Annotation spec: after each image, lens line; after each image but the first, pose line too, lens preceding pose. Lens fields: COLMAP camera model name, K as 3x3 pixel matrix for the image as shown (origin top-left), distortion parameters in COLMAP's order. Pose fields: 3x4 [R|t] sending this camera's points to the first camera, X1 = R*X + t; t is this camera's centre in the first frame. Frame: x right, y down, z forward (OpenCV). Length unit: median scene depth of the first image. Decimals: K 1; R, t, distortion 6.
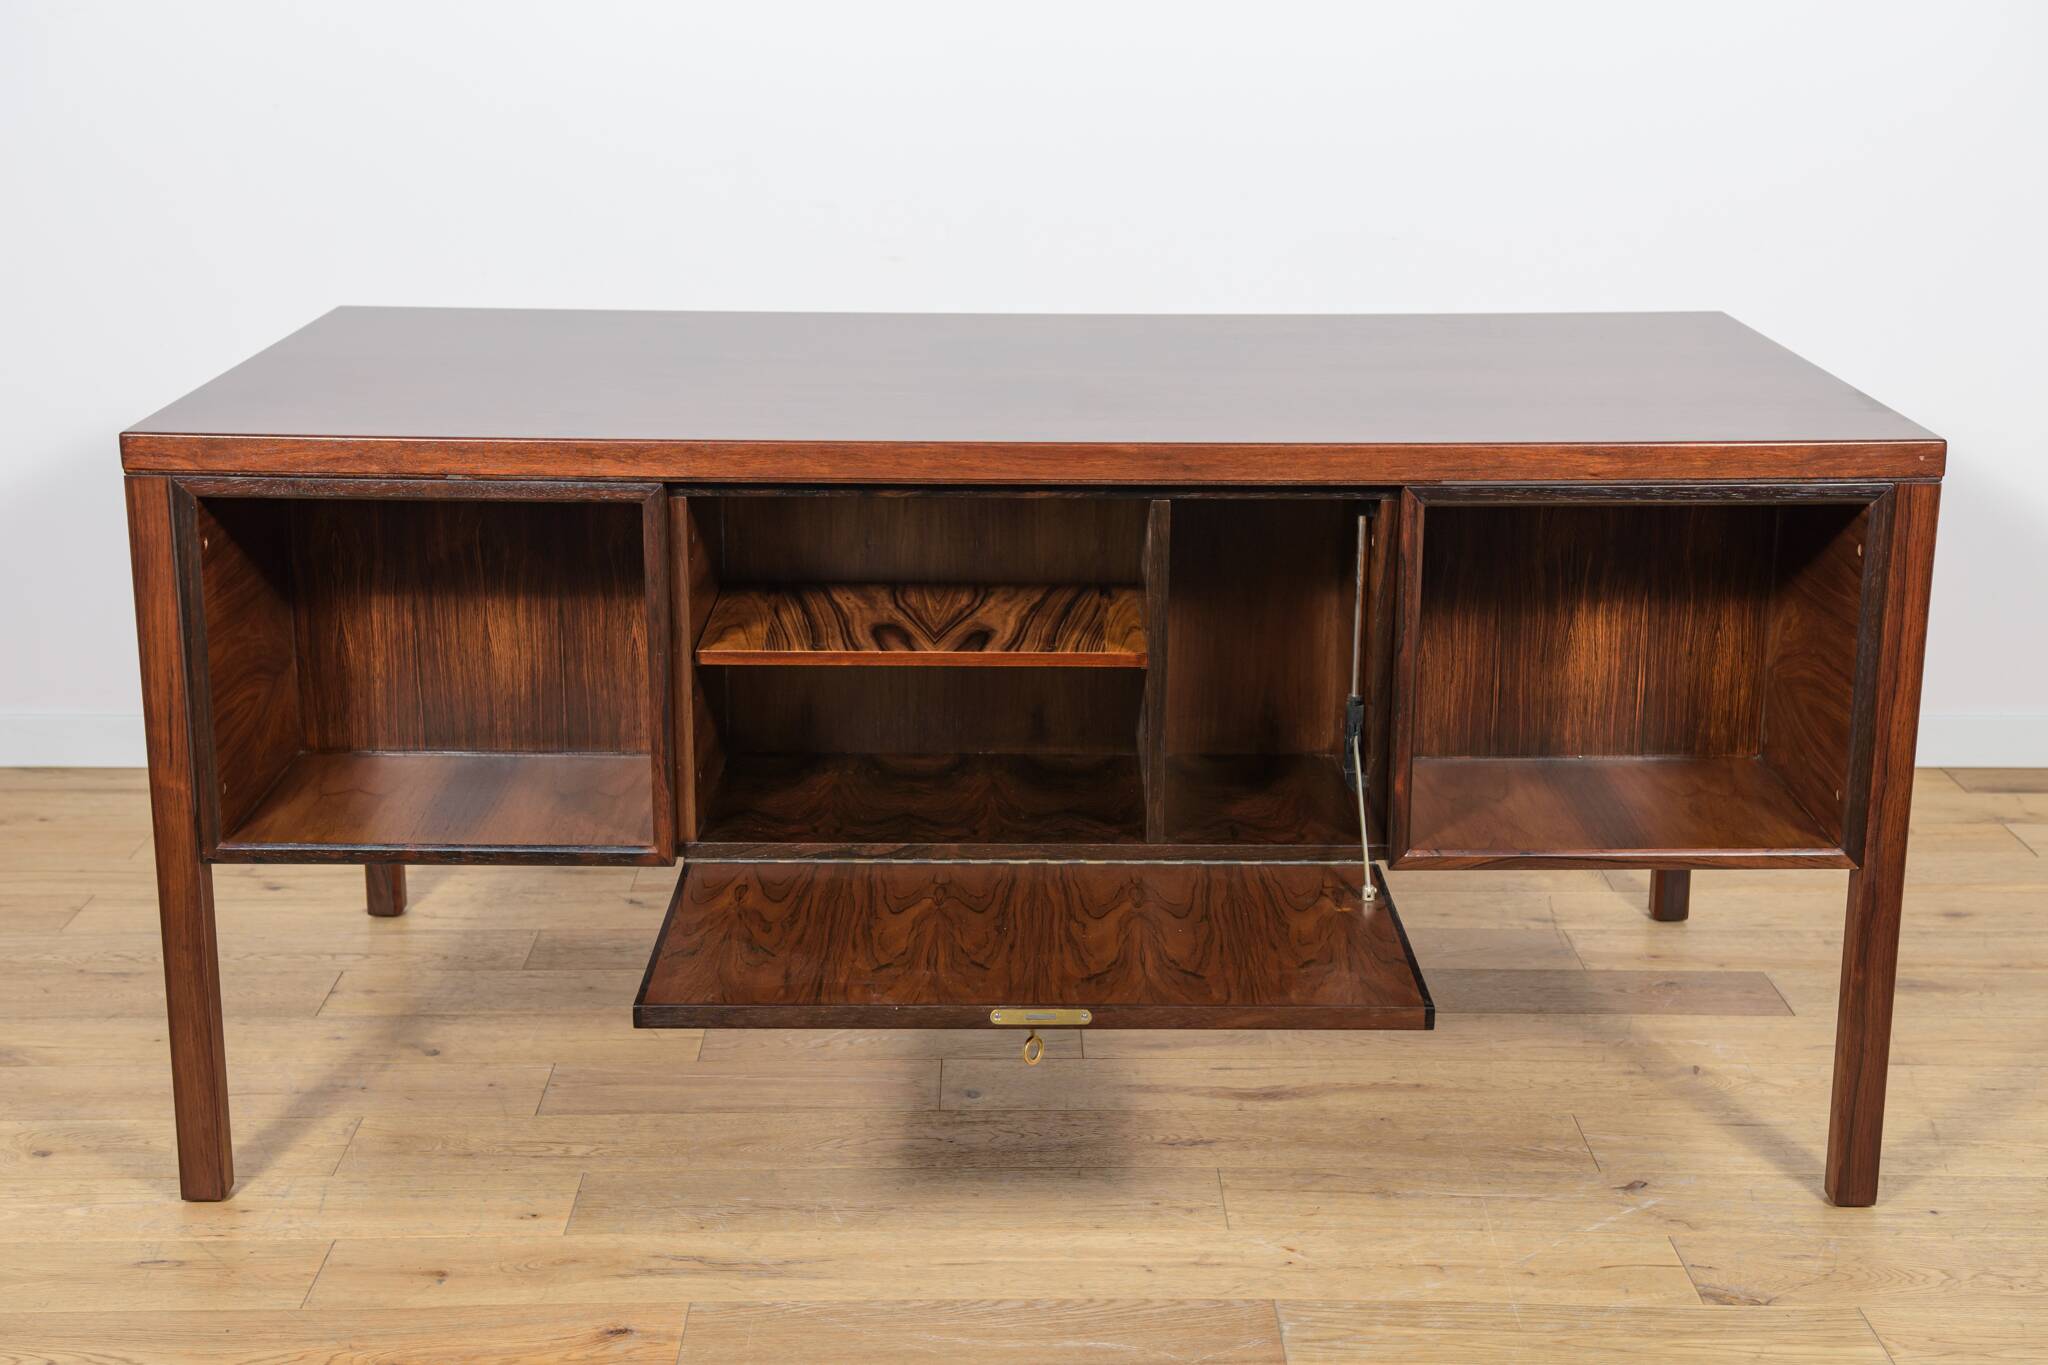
lens RADIAL K [[2865.6, 0, 1025.0], [0, 2865.6, 609.1], [0, 0, 1]] dist [0.107284, 0.071847]
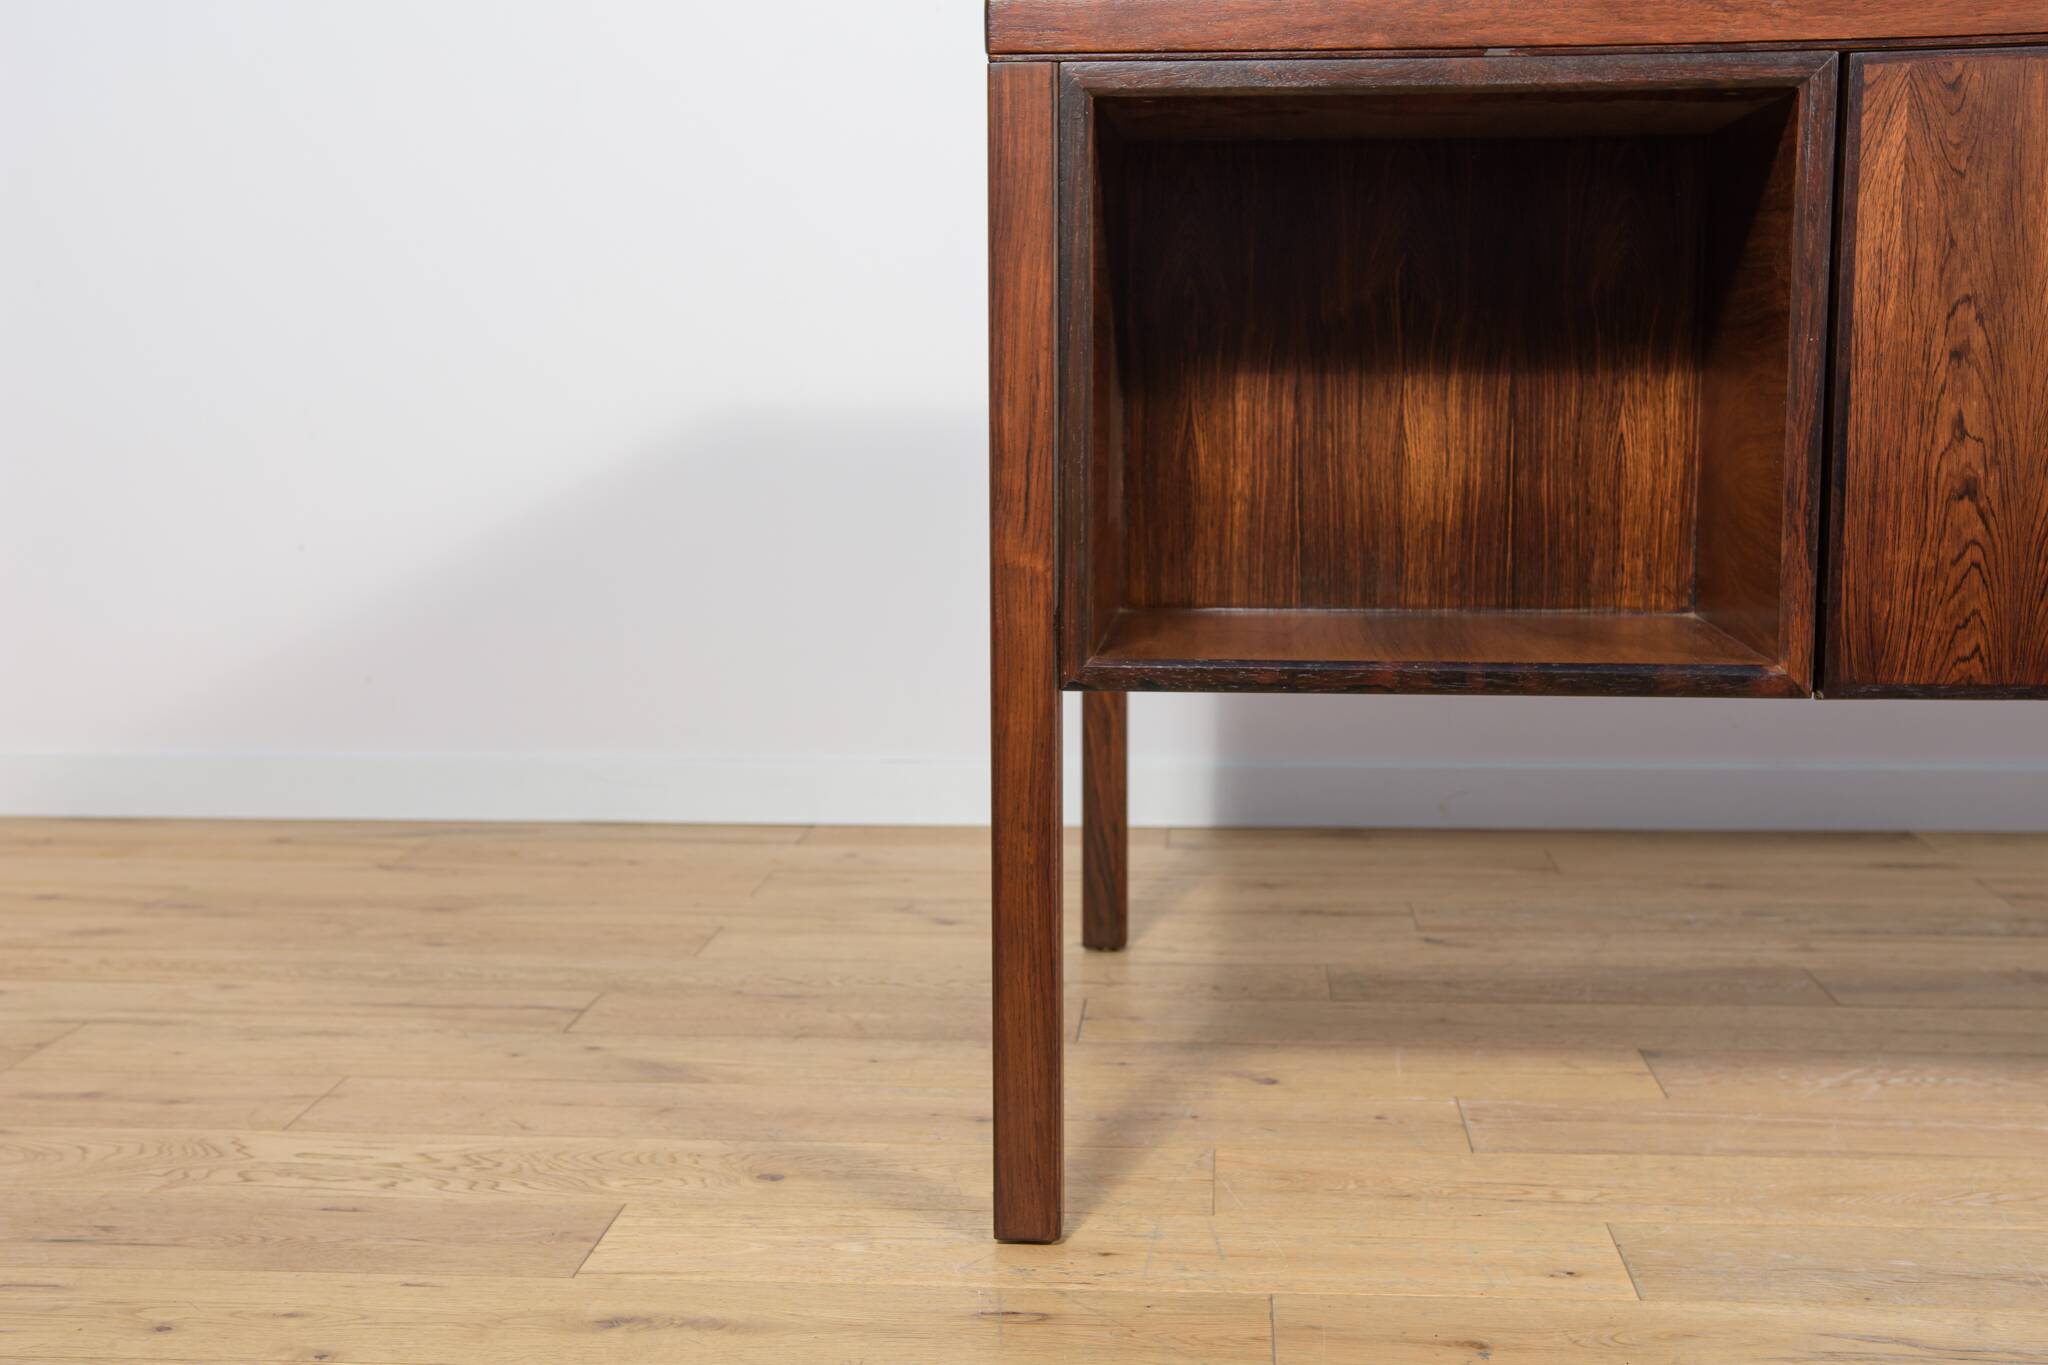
lens RADIAL K [[2568.3, 0, 1020.7], [0, 2568.3, 688.9], [0, 0, 1]] dist [0.027014, 0.198549]
pose [[0.996149, -0.000214, -0.087679, -0.241307], [-0.010013, 0.993177, -0.116182, 0.152050], [0.087106, 0.116613, 0.989350, 0.429424]]
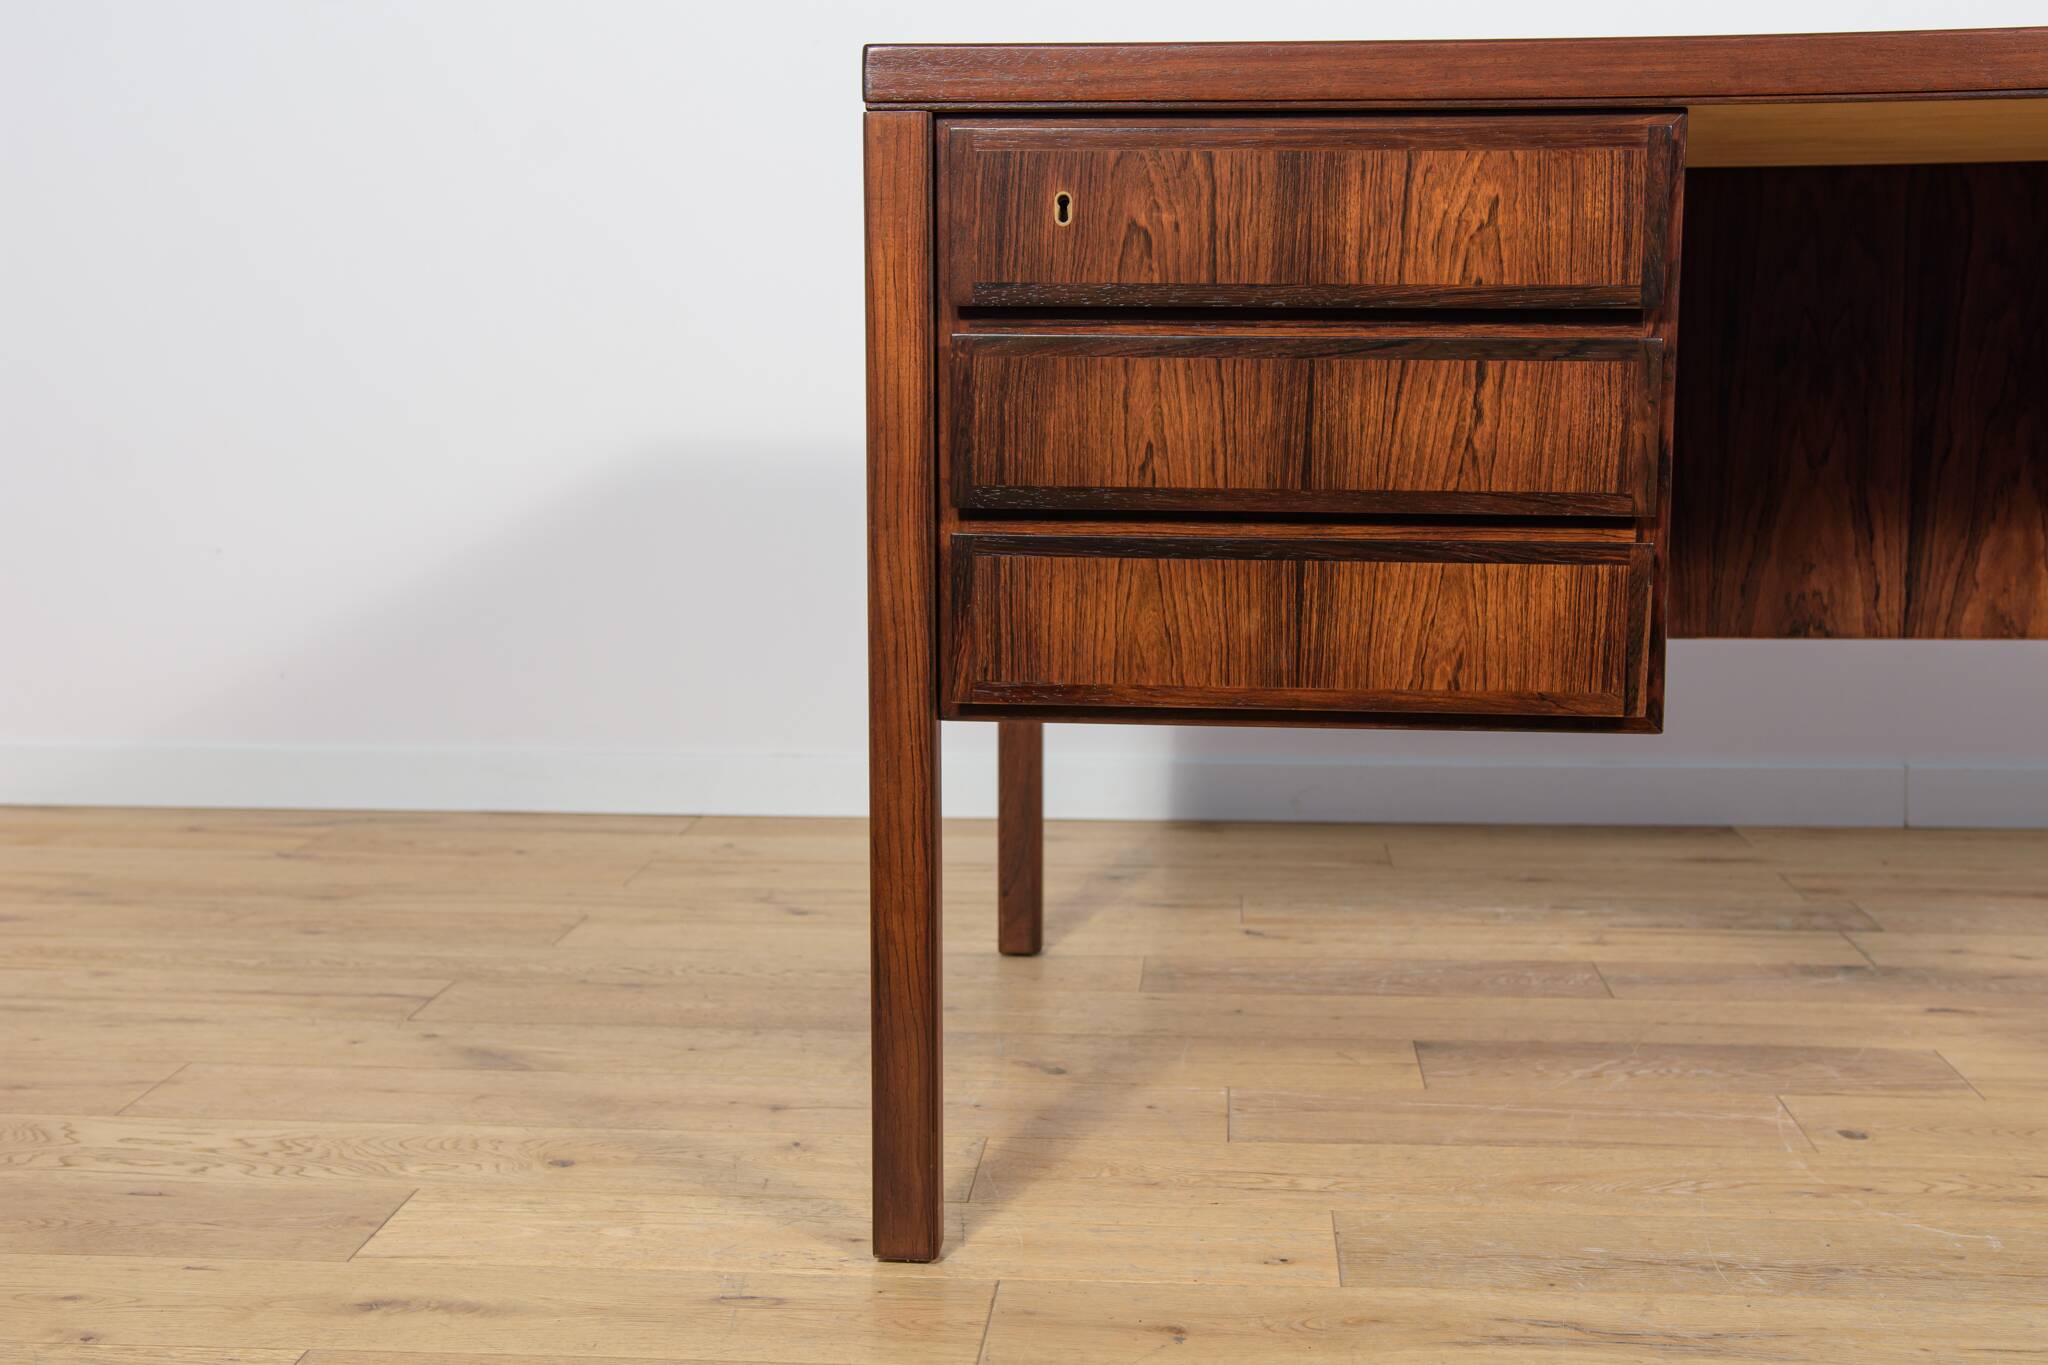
lens RADIAL K [[2449.7, 0, 1024.0], [0, 2449.7, 682.5], [0, 0, 1]] dist [0.009653, 0.182147]
pose [[0.995781, 0.004468, -0.091650, -0.179933], [-0.014446, 0.993991, -0.108508, 0.141405], [0.090614, 0.109374, 0.989862, 0.426710]]
